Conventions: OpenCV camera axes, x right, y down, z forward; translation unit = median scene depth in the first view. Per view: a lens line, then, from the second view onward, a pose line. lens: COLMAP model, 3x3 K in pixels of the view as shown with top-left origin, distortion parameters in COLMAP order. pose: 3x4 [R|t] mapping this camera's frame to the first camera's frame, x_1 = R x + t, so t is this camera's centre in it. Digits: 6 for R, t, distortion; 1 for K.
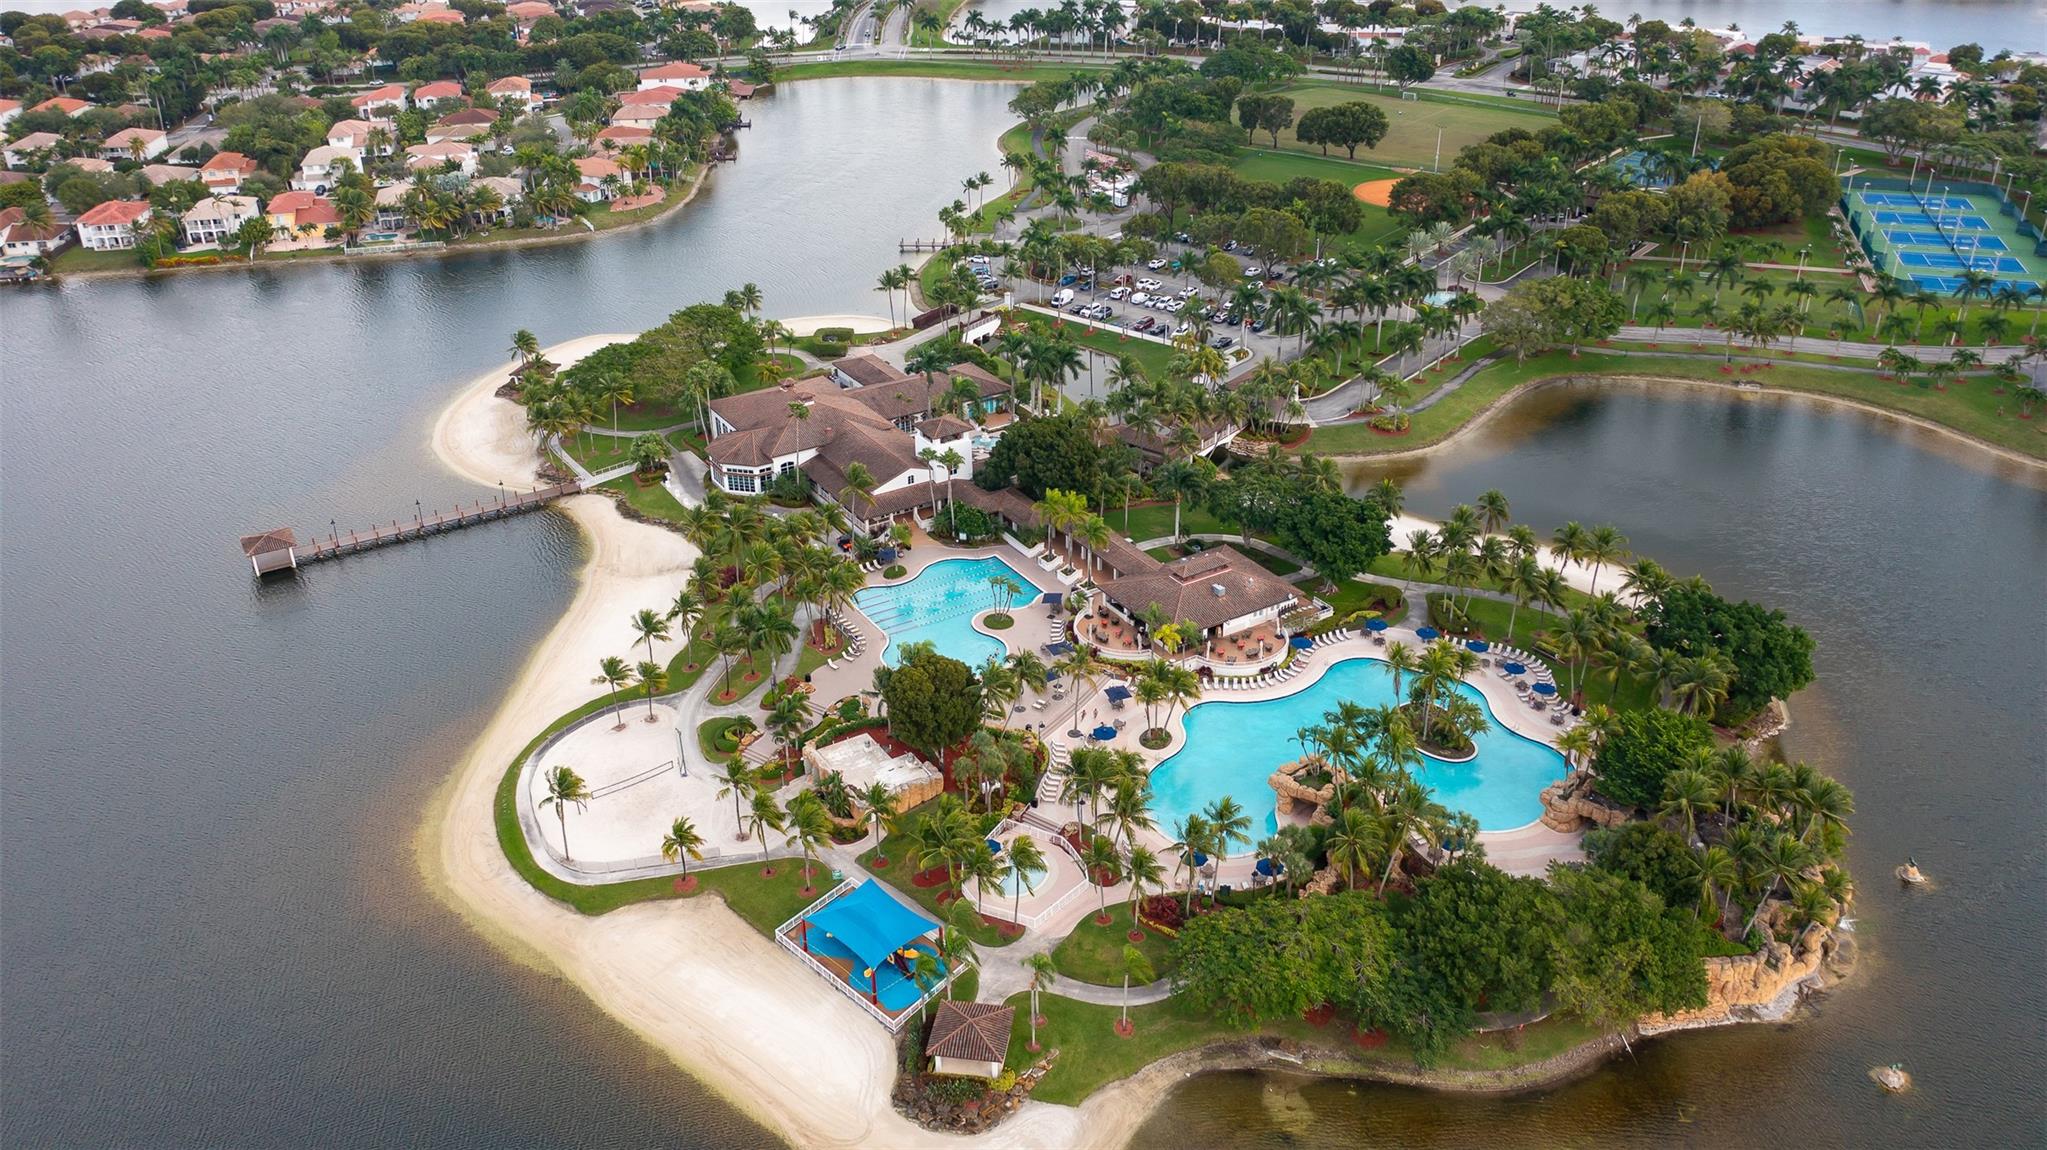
lens RADIAL K [[1620.4, 0, 1024.4], [0, 1620.4, 574.6], [0, 0, 1]] dist [-0.006805, 0.010706]
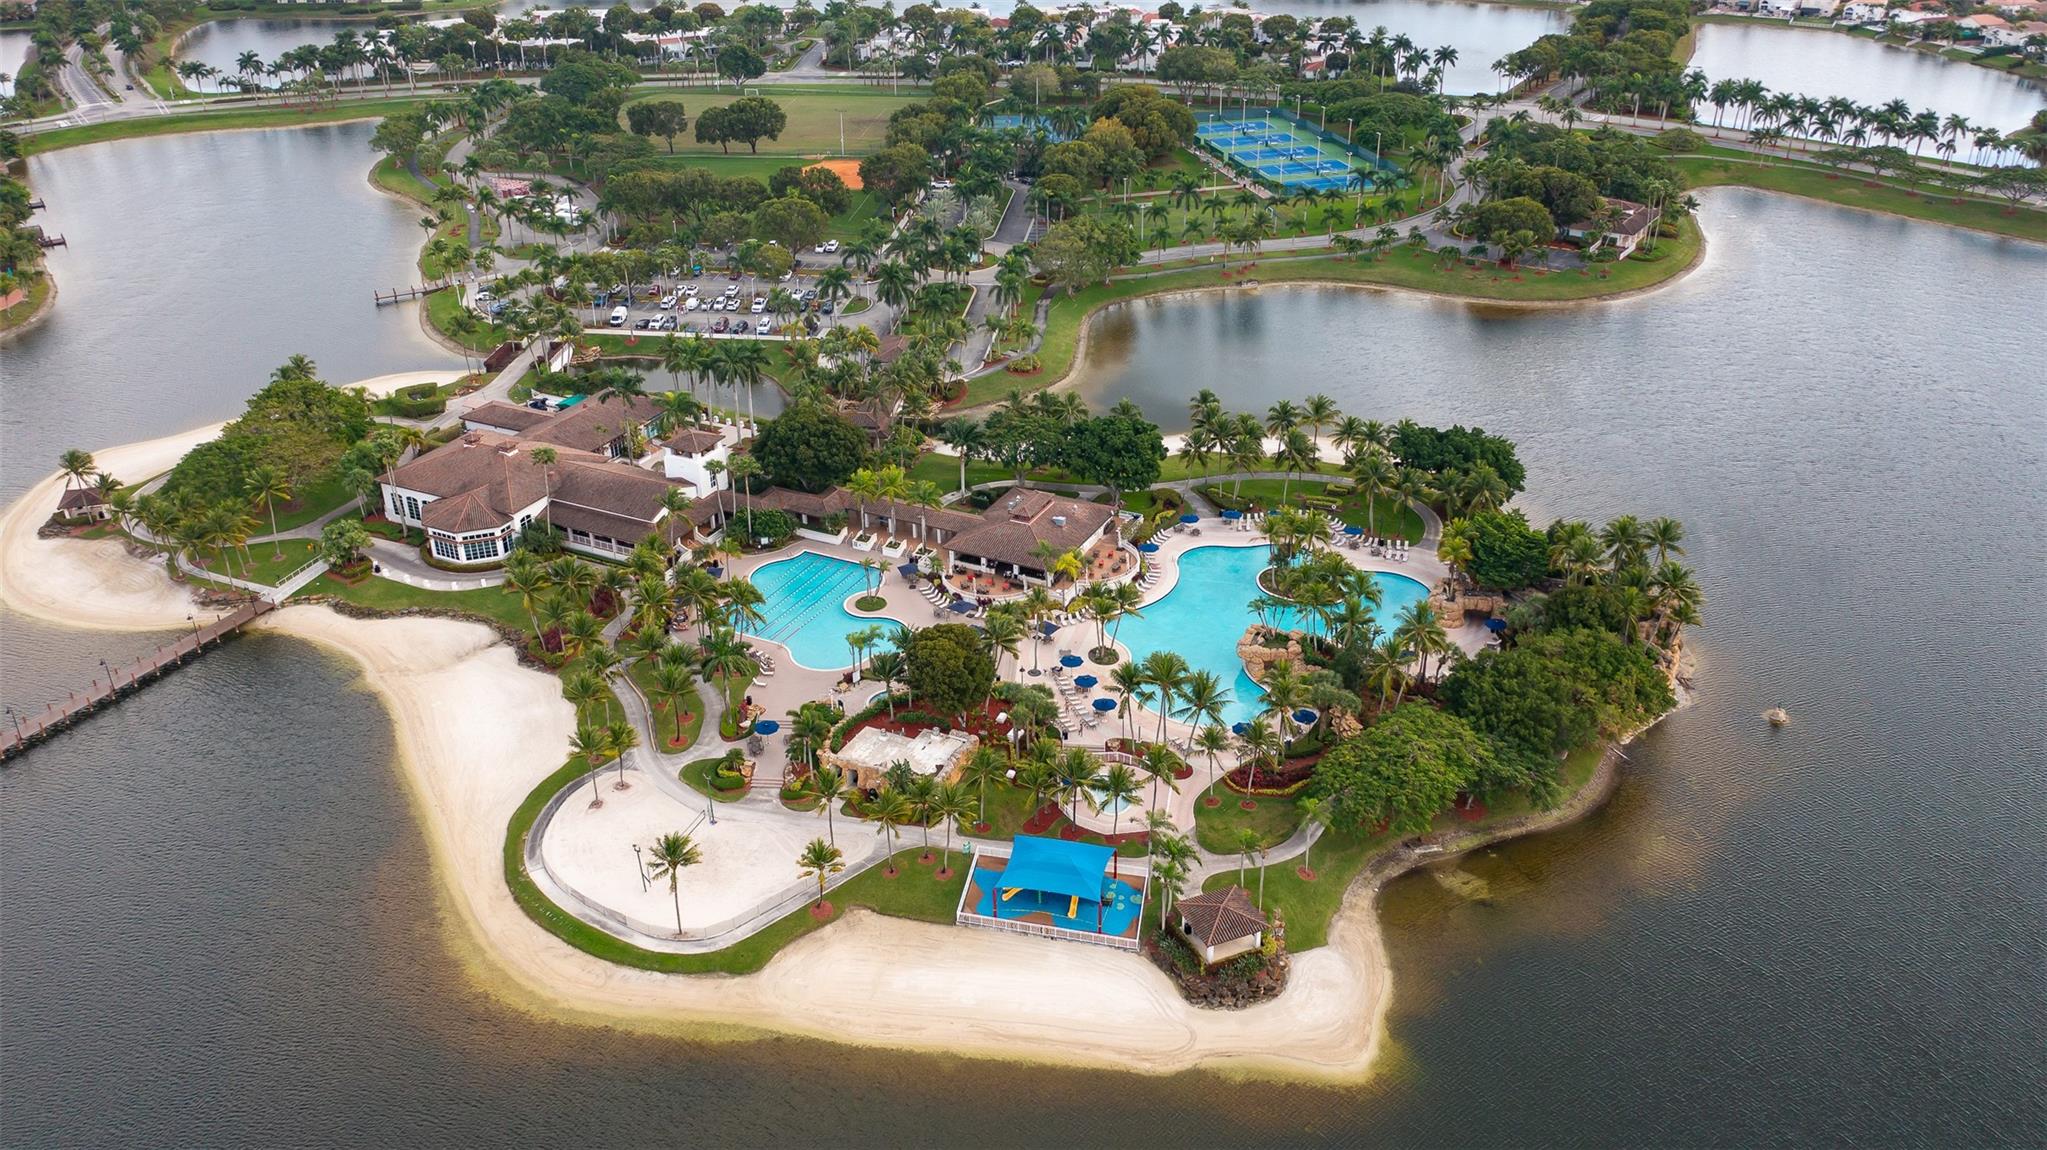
lens RADIAL K [[1620.4, 0, 1024.5], [0, 1620.4, 574.9], [0, 0, 1]] dist [-0.006805, 0.010706]
pose [[0.849880, -0.241251, 0.468511, -0.324297], [0.246592, 0.967775, 0.051021, -0.013012], [-0.465722, 0.072169, 0.881983, 0.053783]]
